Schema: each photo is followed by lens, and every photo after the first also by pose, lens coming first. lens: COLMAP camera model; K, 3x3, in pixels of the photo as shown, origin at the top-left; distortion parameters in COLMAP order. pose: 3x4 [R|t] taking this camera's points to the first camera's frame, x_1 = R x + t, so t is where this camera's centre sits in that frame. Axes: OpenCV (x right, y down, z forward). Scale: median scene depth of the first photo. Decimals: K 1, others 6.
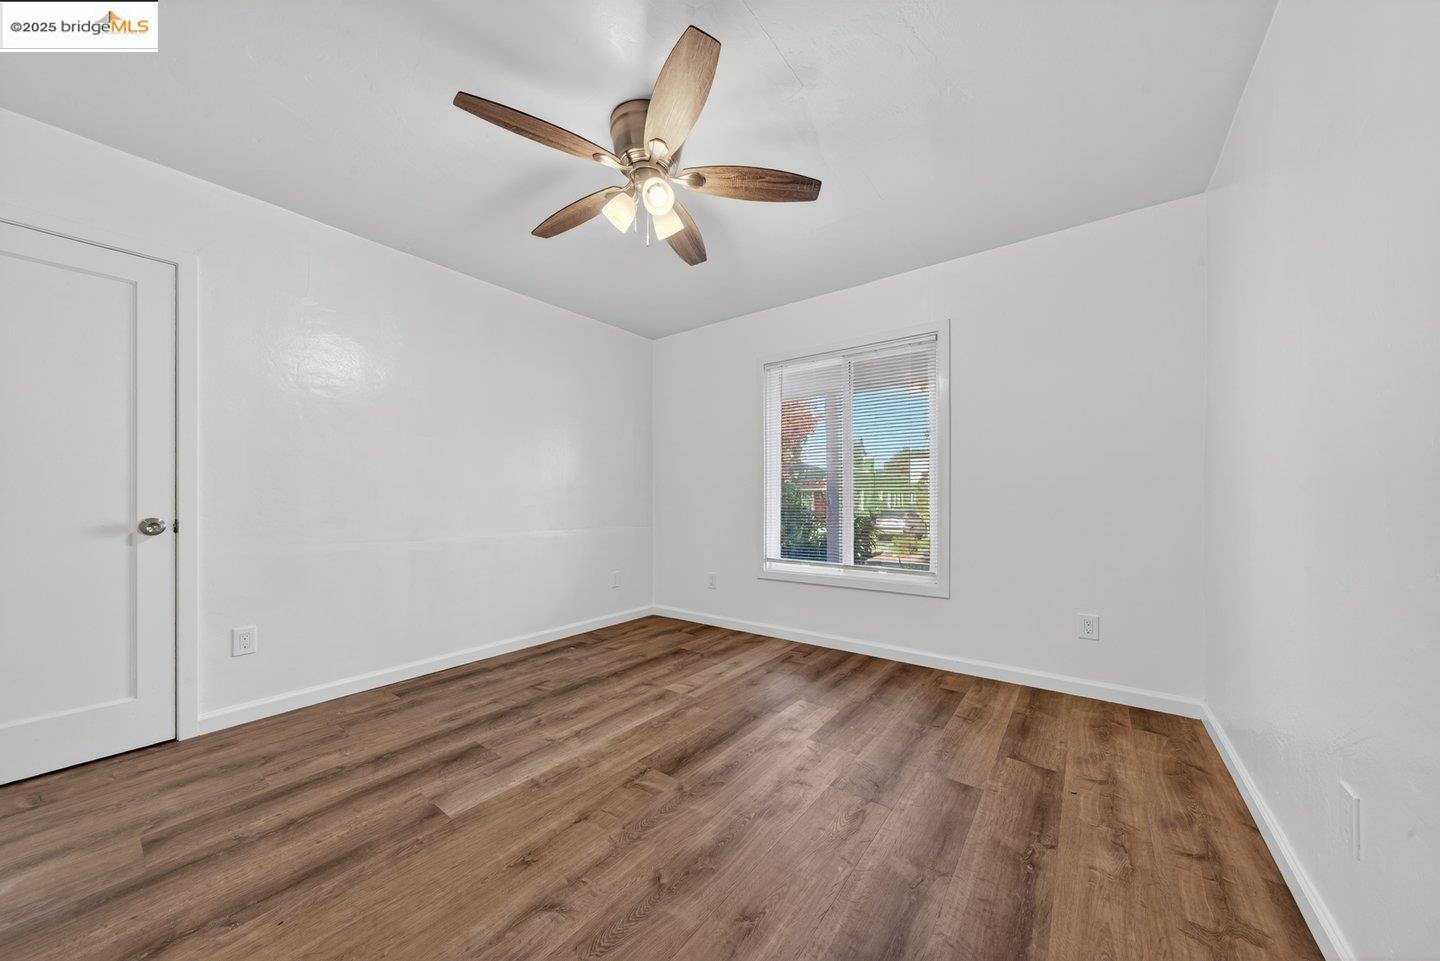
lens RADIAL K [[494.2, 0, 726.9], [0, 494.2, 480.6], [0, 0, 1]] dist [-0.016398, 0.006610]
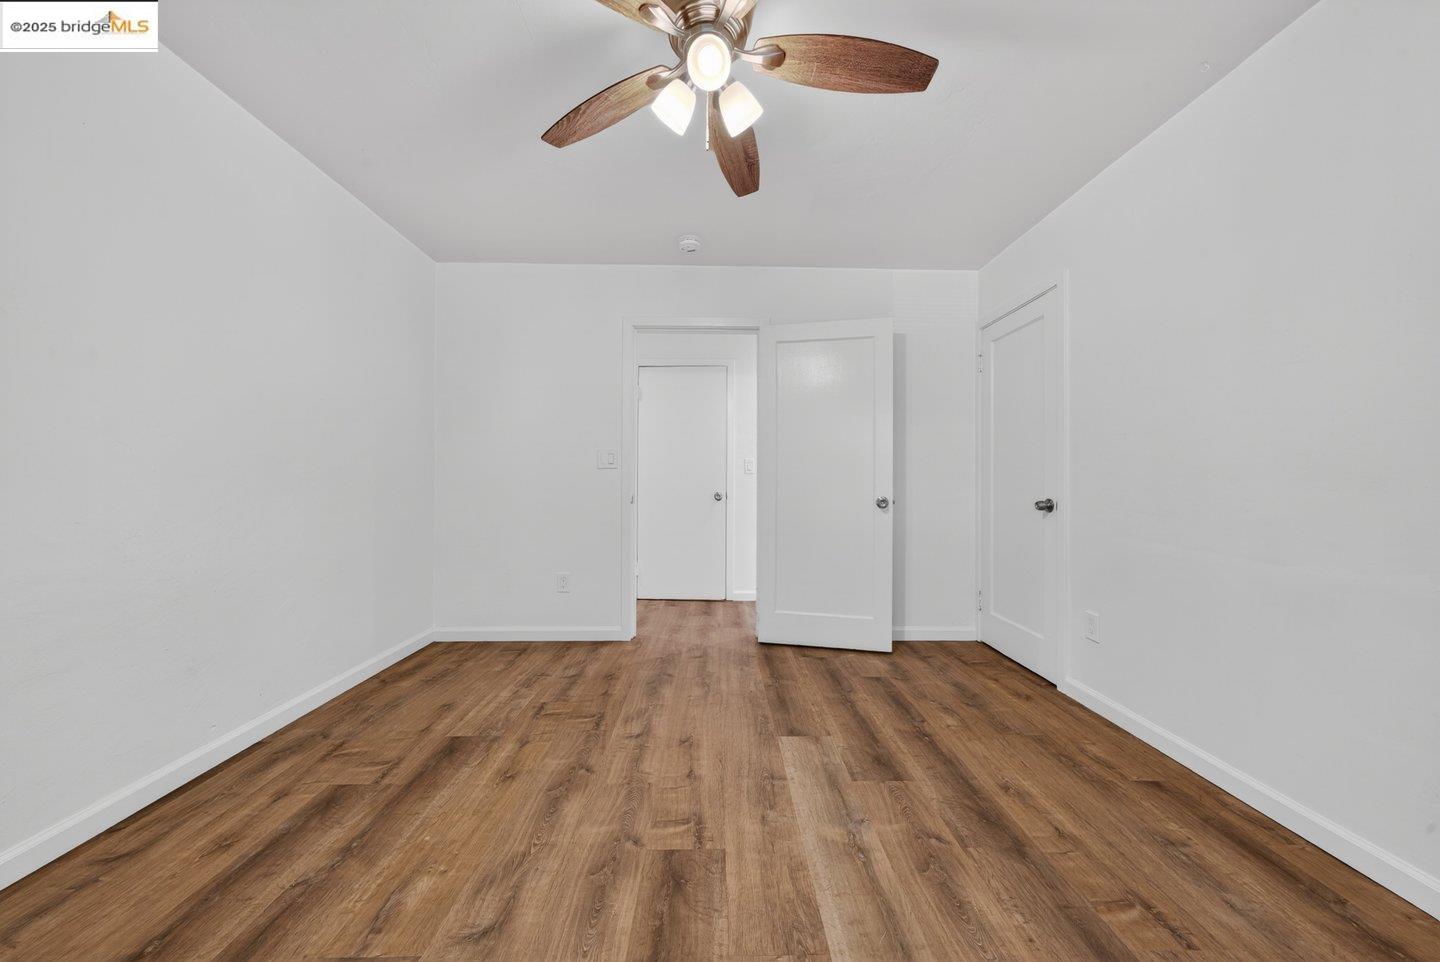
lens RADIAL K [[494.2, 0, 726.9], [0, 494.2, 481.1], [0, 0, 1]] dist [-0.016398, 0.006610]
pose [[-0.795031, -0.002297, -0.606565, 0.198058], [0.017584, 0.999485, -0.026833, 0.039174], [0.606314, -0.031999, -0.794581, 1.239715]]
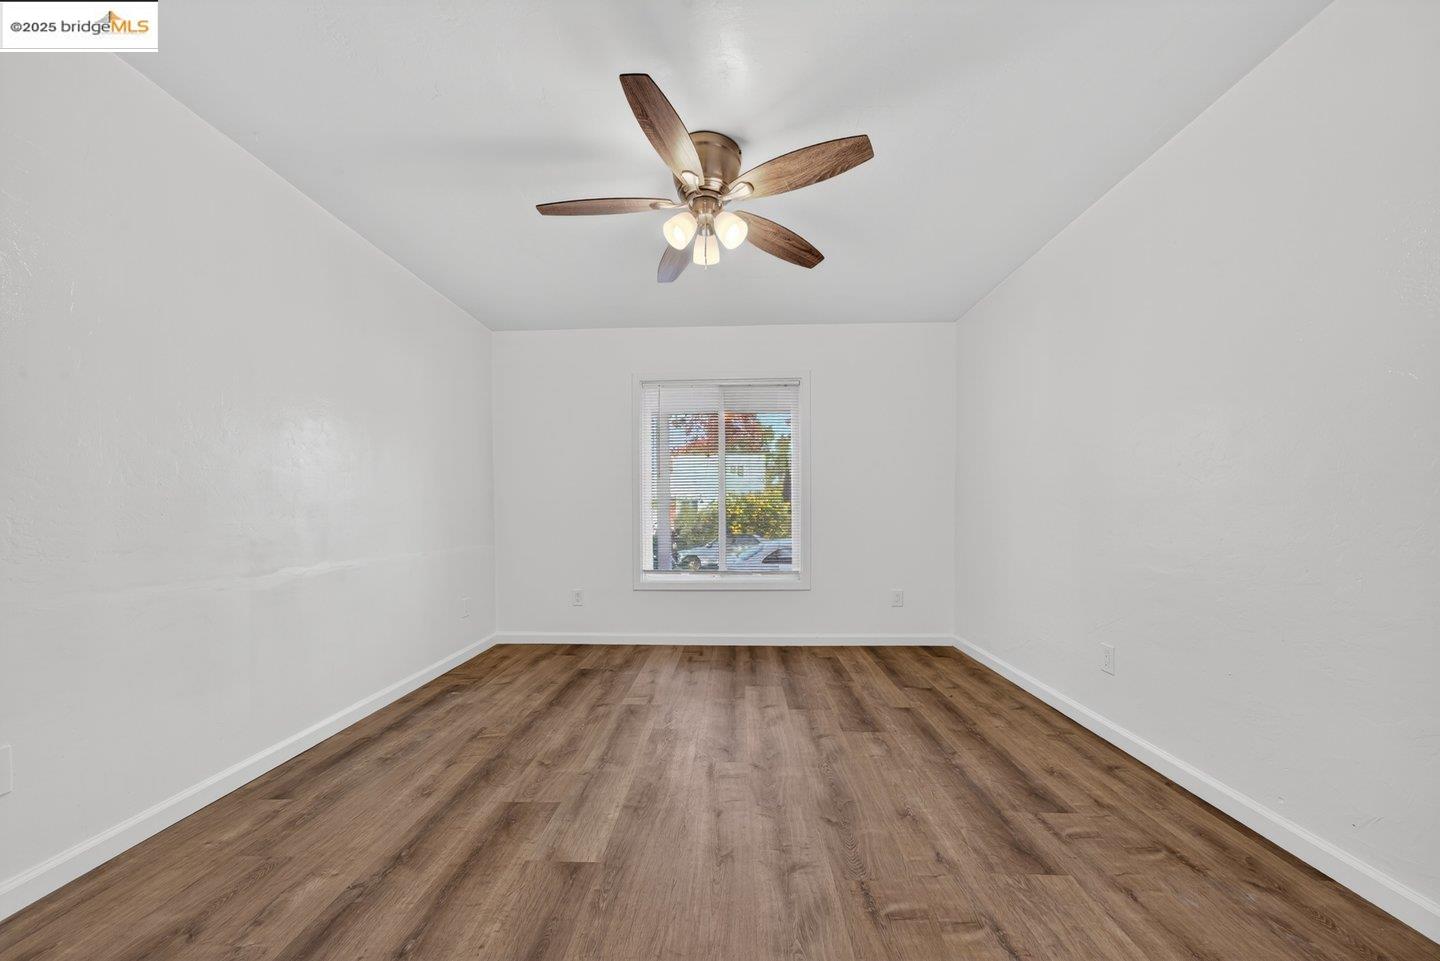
lens RADIAL K [[494.2, 0, 726.9], [0, 494.2, 480.6], [0, 0, 1]] dist [-0.016398, 0.006610]
pose [[0.821620, 0.032487, 0.569109, -0.580009], [-0.016197, 0.999302, -0.033660, 0.001696], [-0.569805, 0.018437, 0.821573, 0.062794]]
